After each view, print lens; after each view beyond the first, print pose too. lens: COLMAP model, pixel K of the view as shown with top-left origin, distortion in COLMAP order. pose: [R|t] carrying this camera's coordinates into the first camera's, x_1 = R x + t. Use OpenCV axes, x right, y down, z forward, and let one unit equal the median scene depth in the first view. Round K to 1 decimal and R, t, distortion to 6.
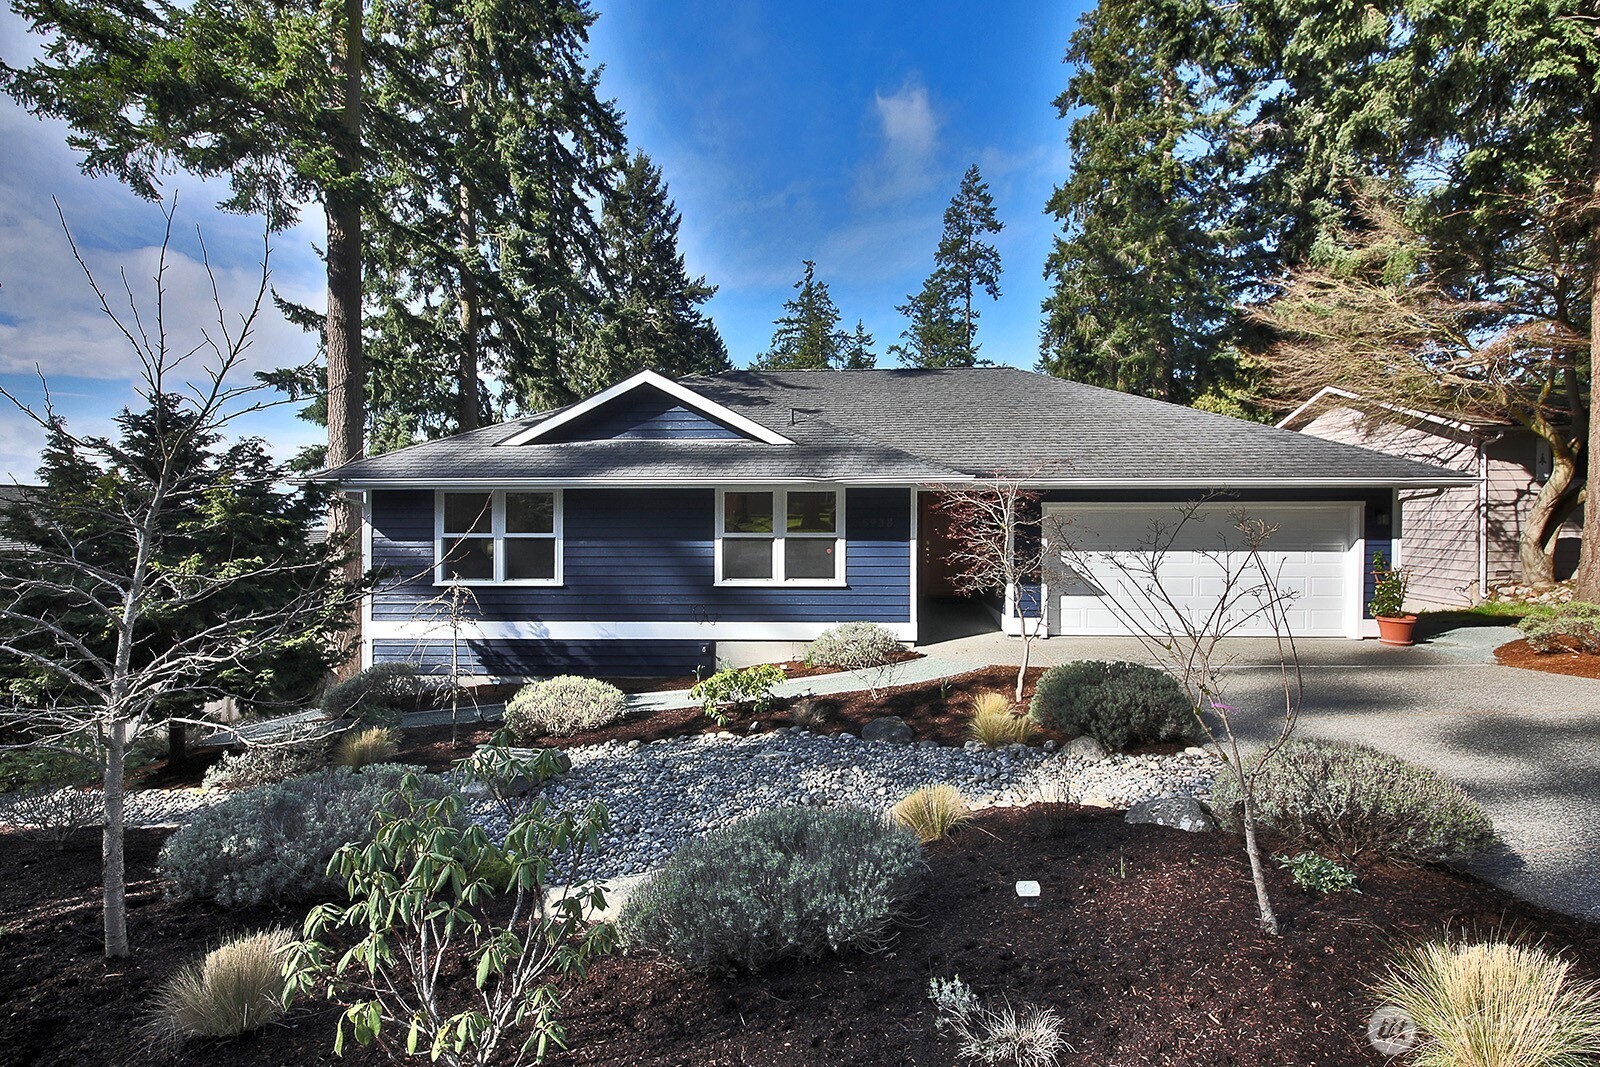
lens RADIAL K [[659.0, 0, 806.8], [0, 659.0, 539.1], [0, 0, 1]] dist [0.000131, 0.000009]
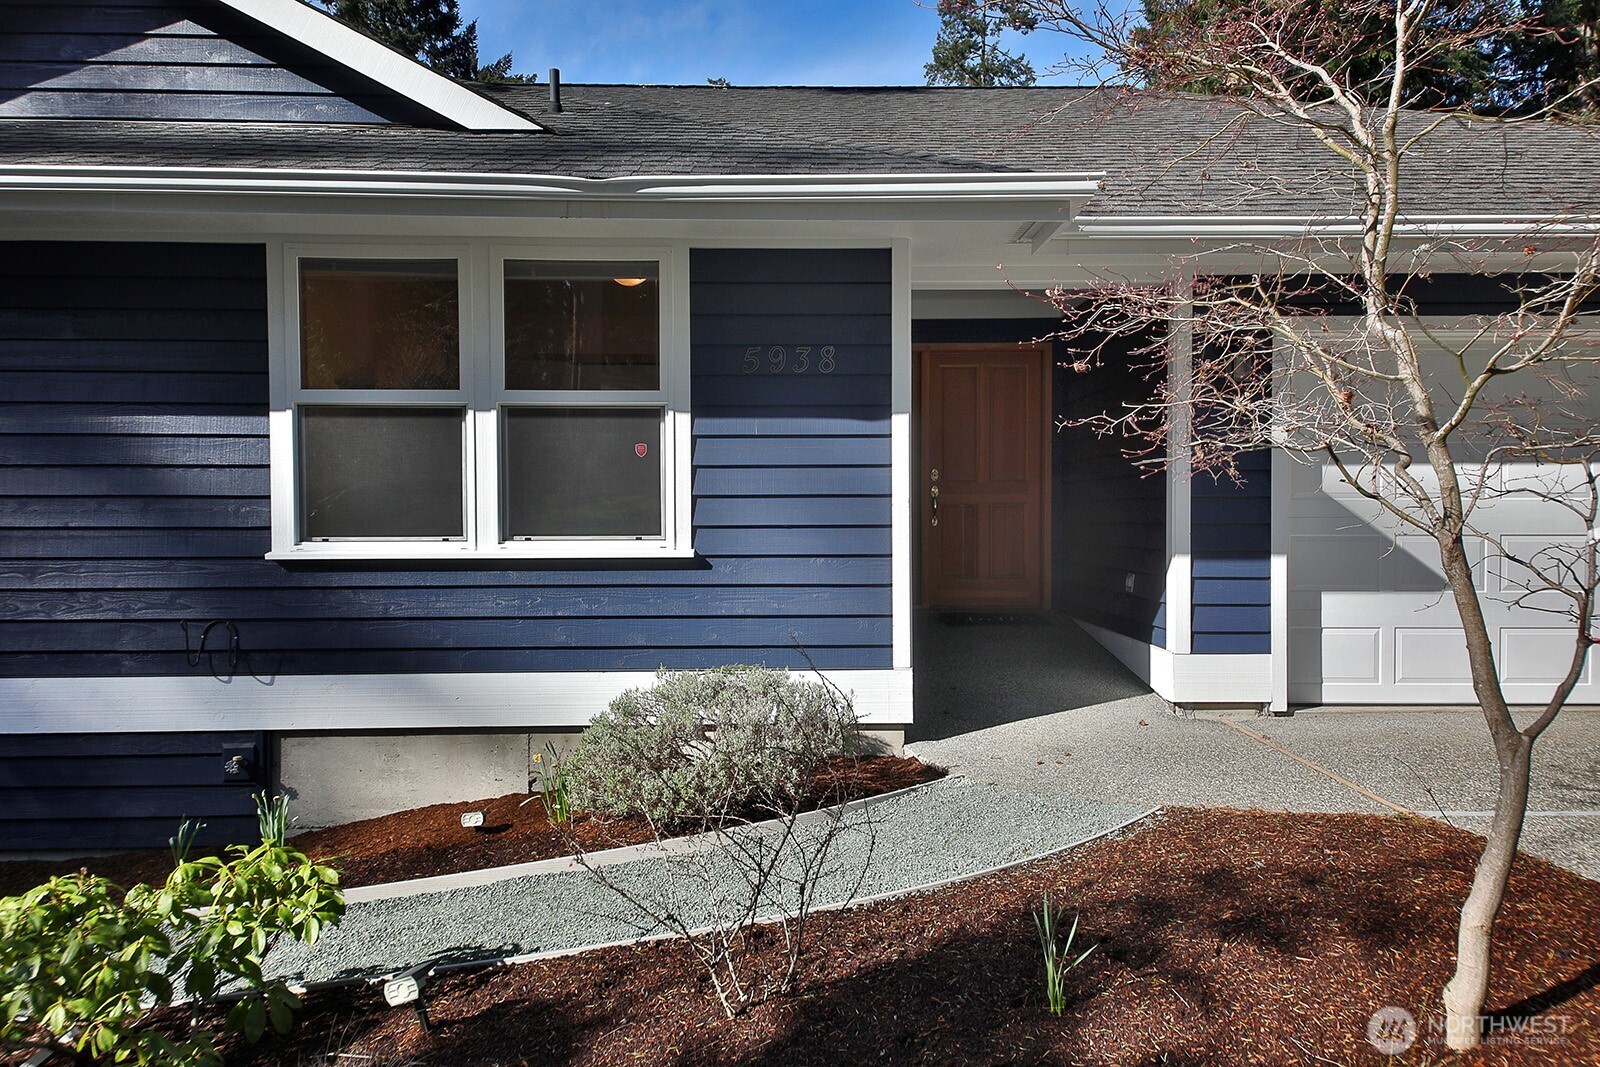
lens RADIAL K [[1100.9, 0, 794.5], [0, 1100.9, 532.4], [0, 0, 1]] dist [0.039869, -0.000312]
pose [[0.997367, -0.003678, 0.072430, 0.069219], [0.004871, 0.999855, -0.016310, 0.067800], [-0.072360, 0.016620, 0.997240, 0.458540]]
